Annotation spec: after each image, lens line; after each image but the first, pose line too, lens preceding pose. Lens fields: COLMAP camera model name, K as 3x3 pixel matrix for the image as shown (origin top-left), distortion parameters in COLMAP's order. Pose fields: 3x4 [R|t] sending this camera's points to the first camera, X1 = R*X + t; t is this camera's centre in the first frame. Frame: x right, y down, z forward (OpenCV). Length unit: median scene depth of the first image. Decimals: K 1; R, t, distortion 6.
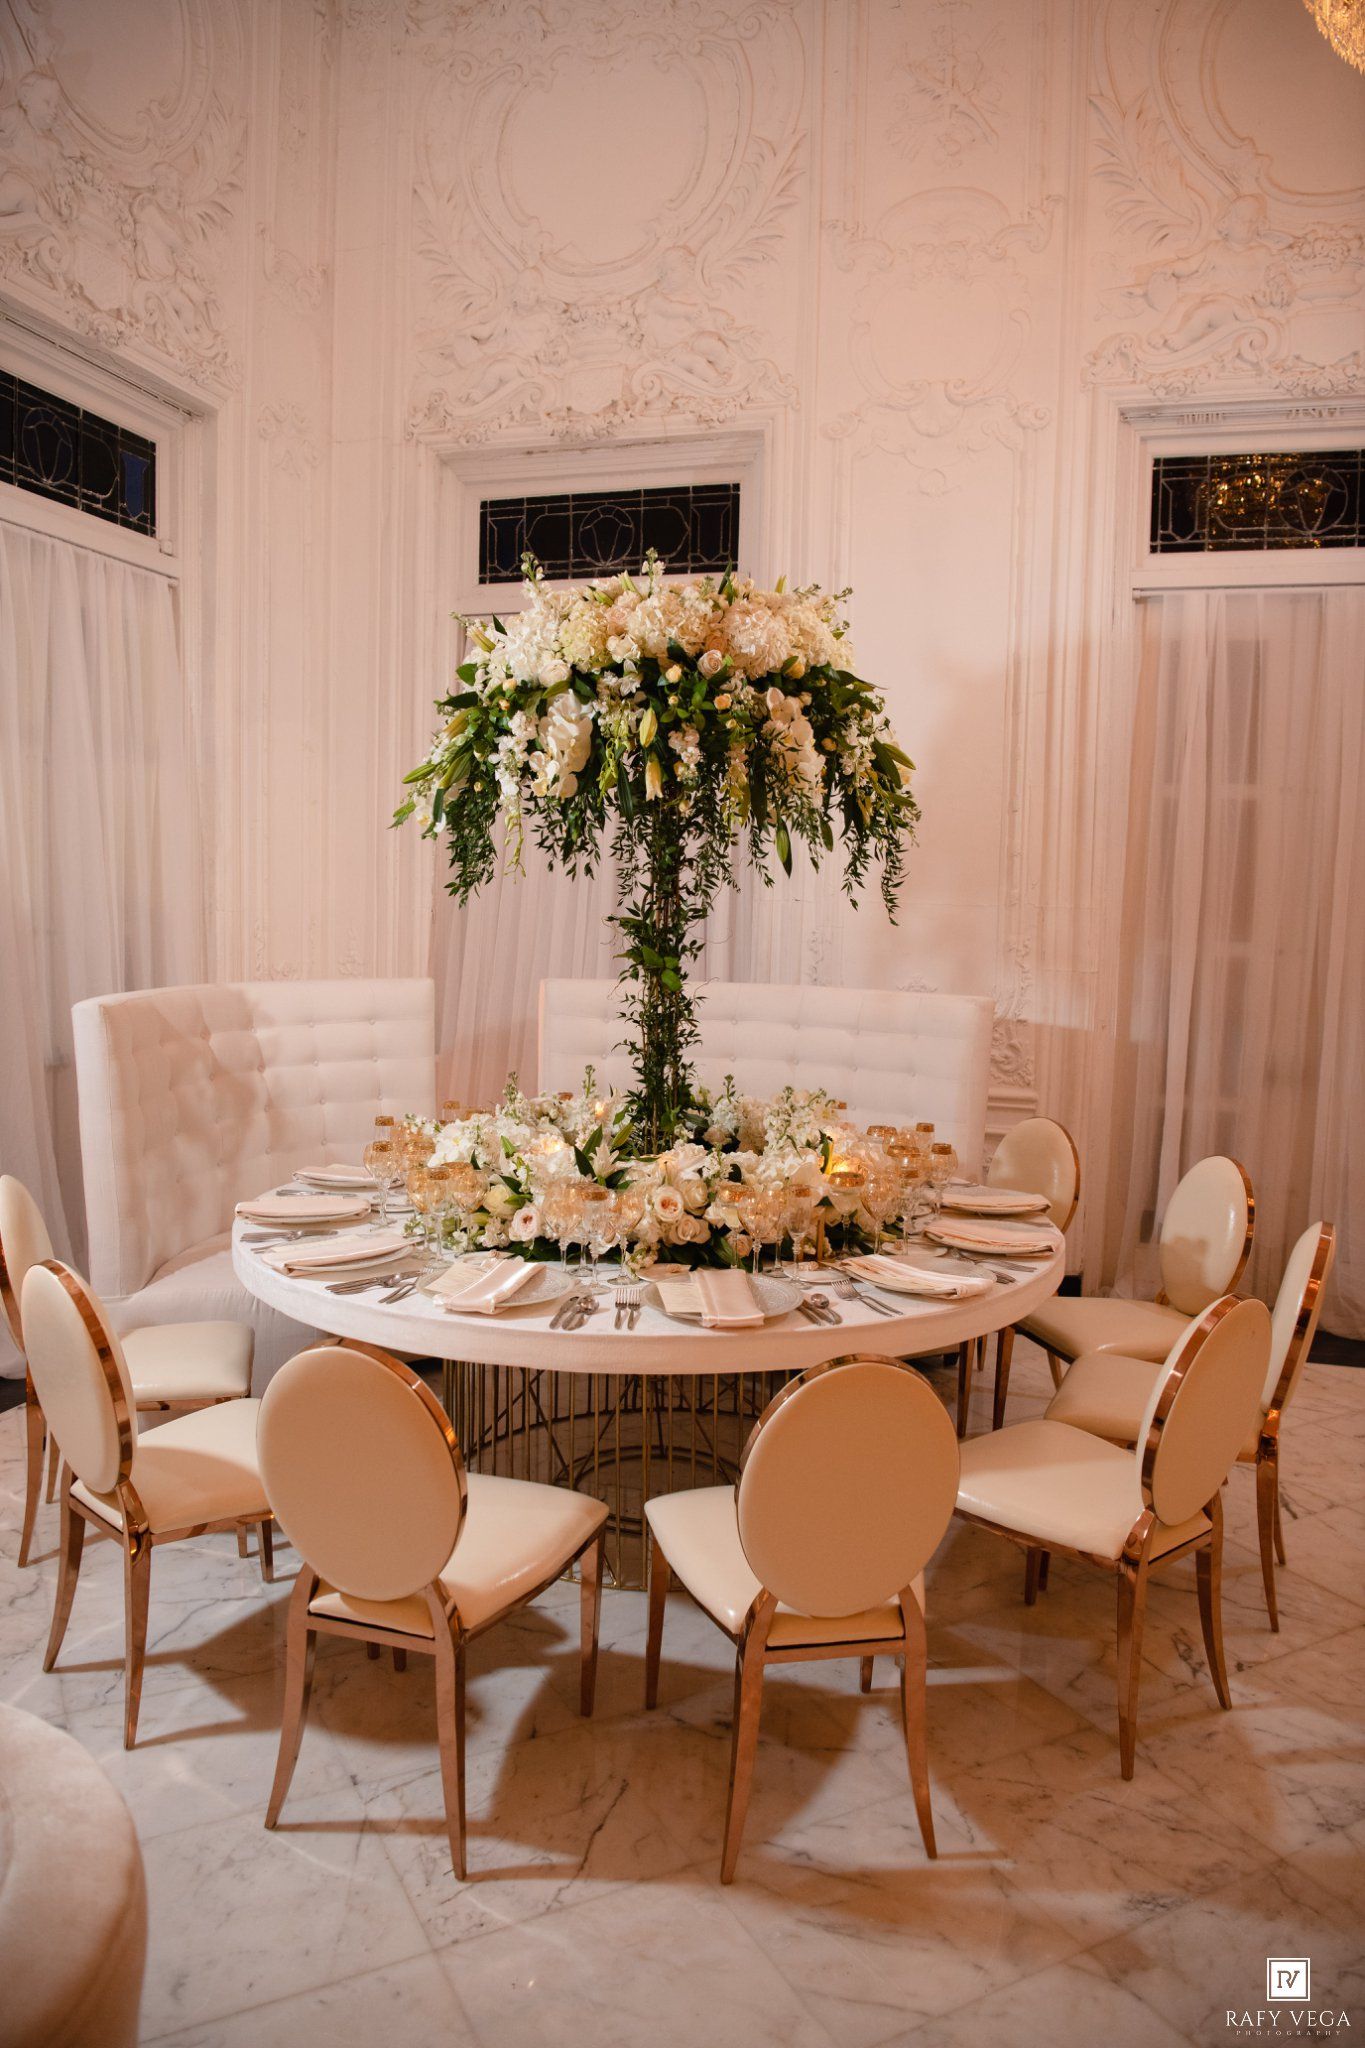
lens RADIAL K [[1440.7, 0, 682.5], [0, 1440.7, 1024.0], [0, 0, 1]] dist [-0.067614, 0.004464]
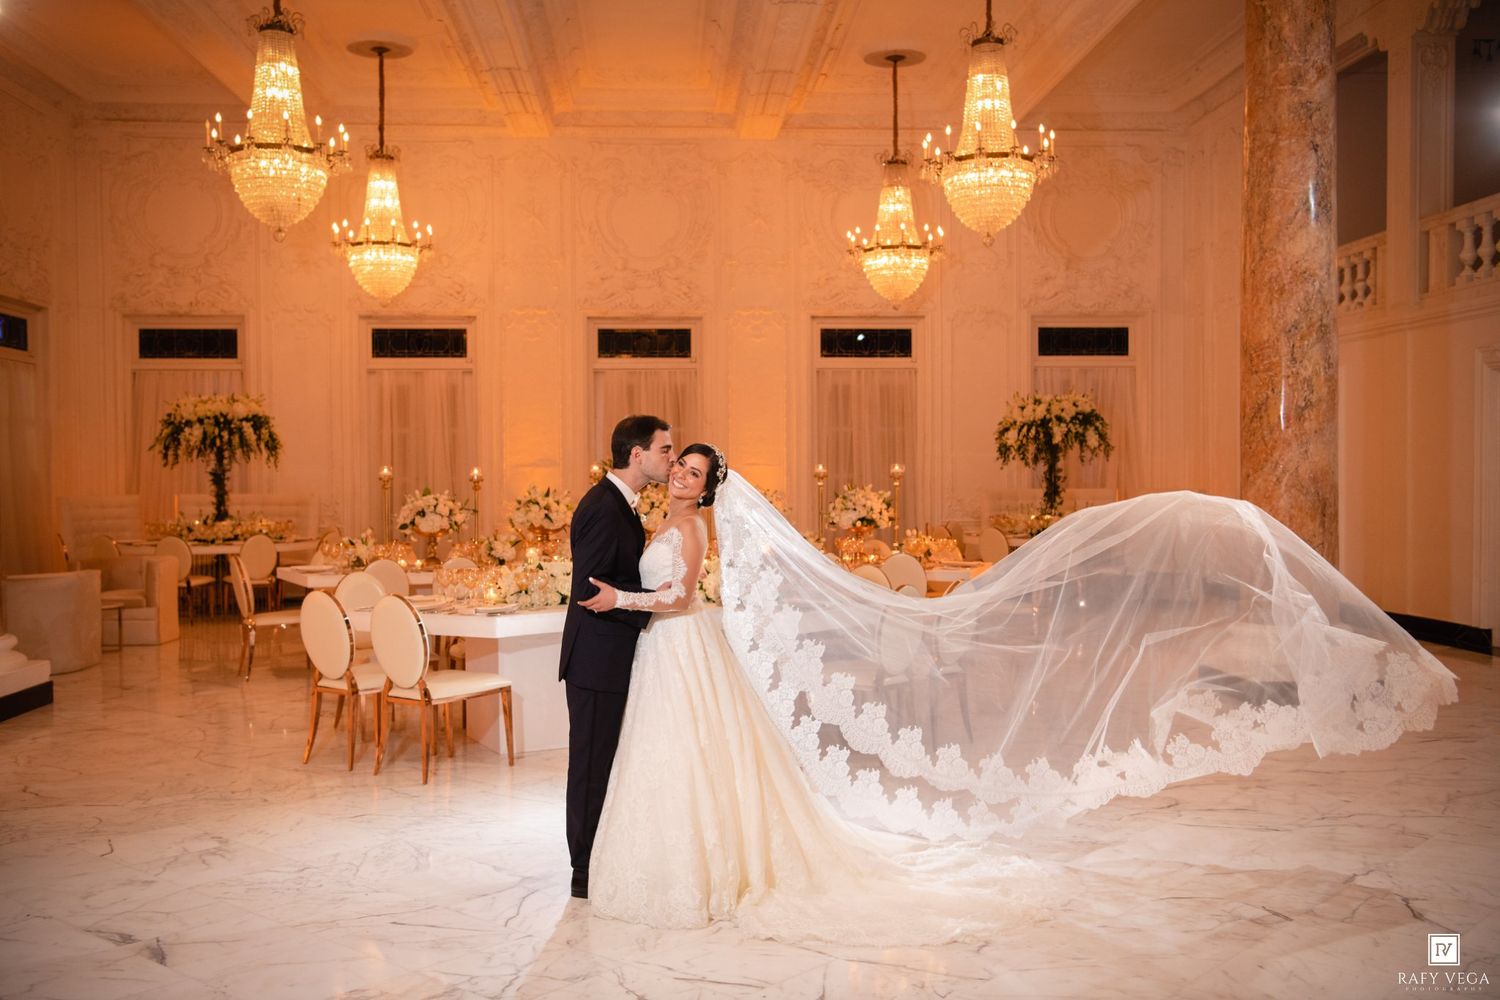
lens RADIAL K [[1501.7, 0, 750.0], [0, 1501.7, 500.0], [0, 0, 1]] dist [0.008419, 0.109686]
pose [[0.939379, -0.031971, 0.341387, -0.067595], [0.056332, 0.996505, -0.061684, 0.395263], [-0.338221, 0.077175, 0.937897, -3.913524]]
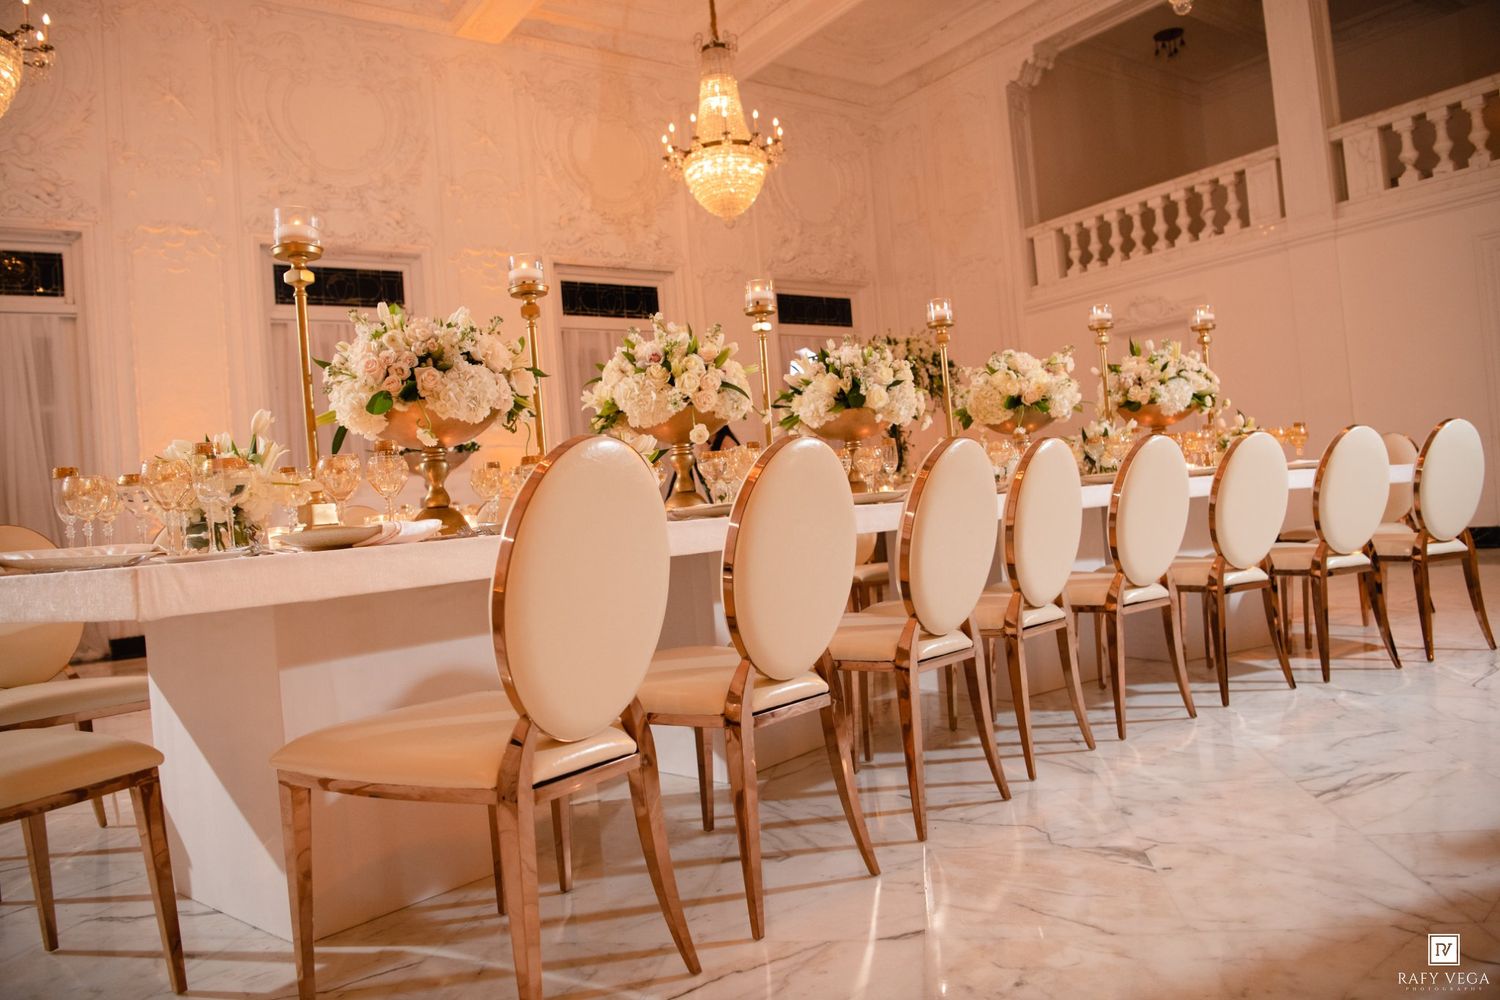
lens RADIAL K [[1055.2, 0, 789.0], [0, 1055.2, 499.5], [0, 0, 1]] dist [-0.067614, 0.004464]
pose [[0.610416, -0.066917, 0.789249, -0.039145], [0.165473, 0.985212, -0.044447, 0.346073], [-0.774604, 0.157731, 0.612462, -1.227380]]
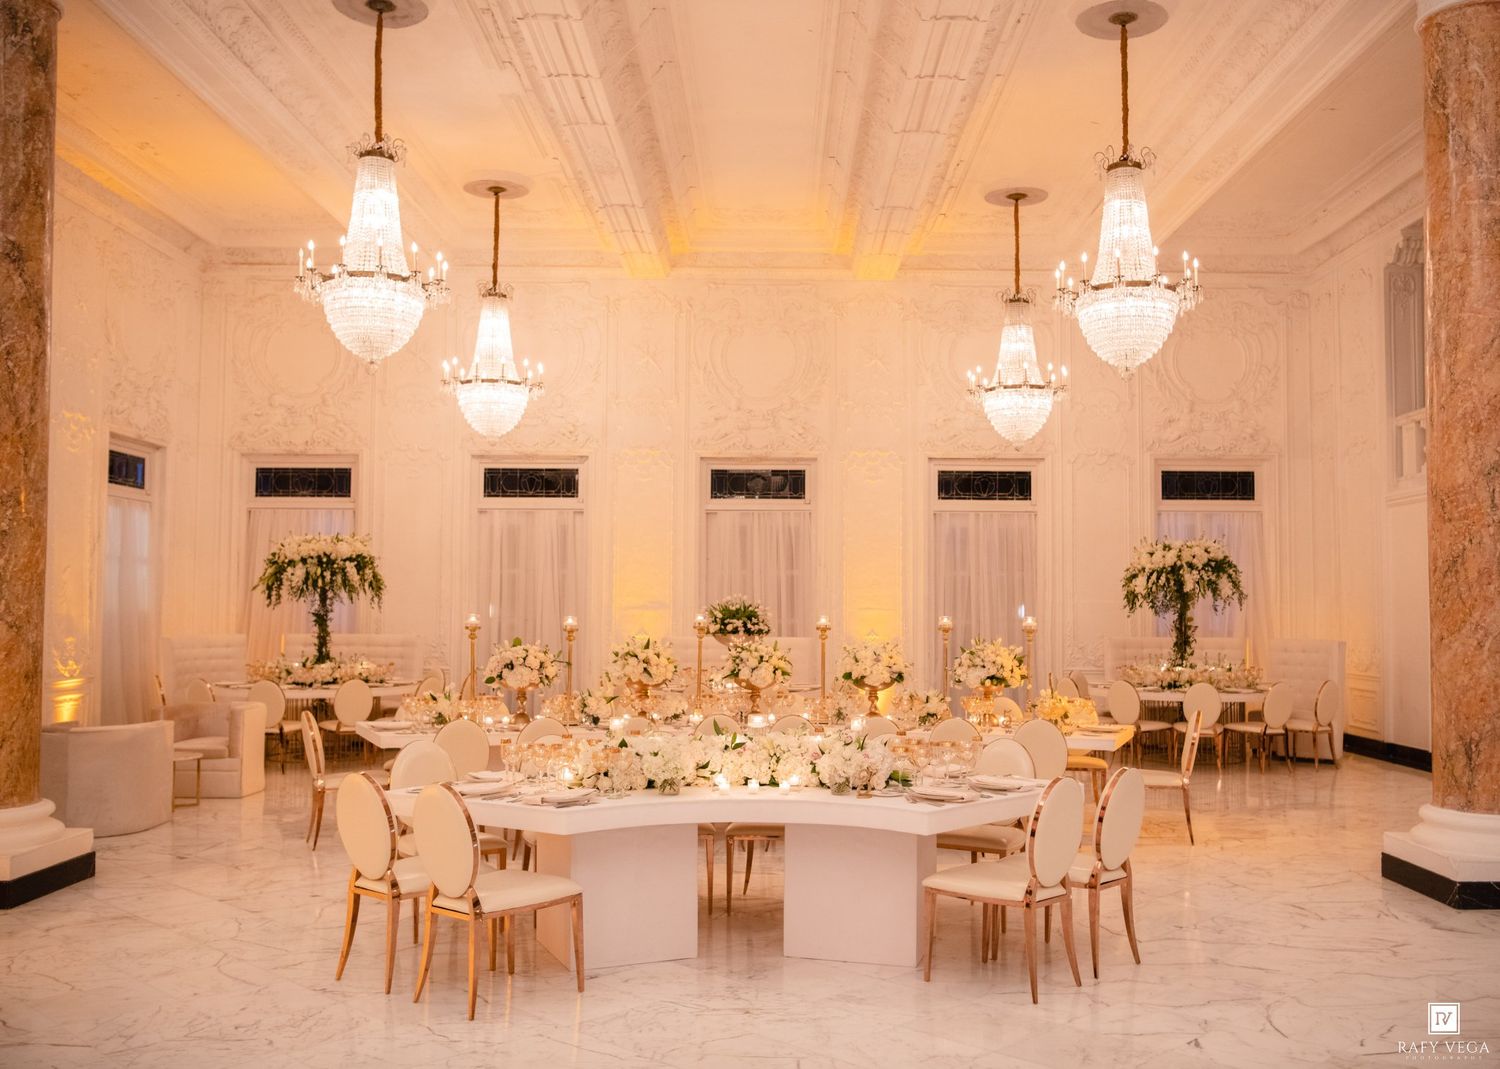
lens RADIAL K [[1406.3, 0, 799.2], [0, 1406.3, 532.0], [0, 0, 1]] dist [-0.010328, -0.000396]
pose [[0.953395, -0.000209, 0.301725, 0.079247], [0.042916, 0.989926, -0.134922, 0.321493], [-0.298658, 0.141582, 0.943800, -3.466165]]
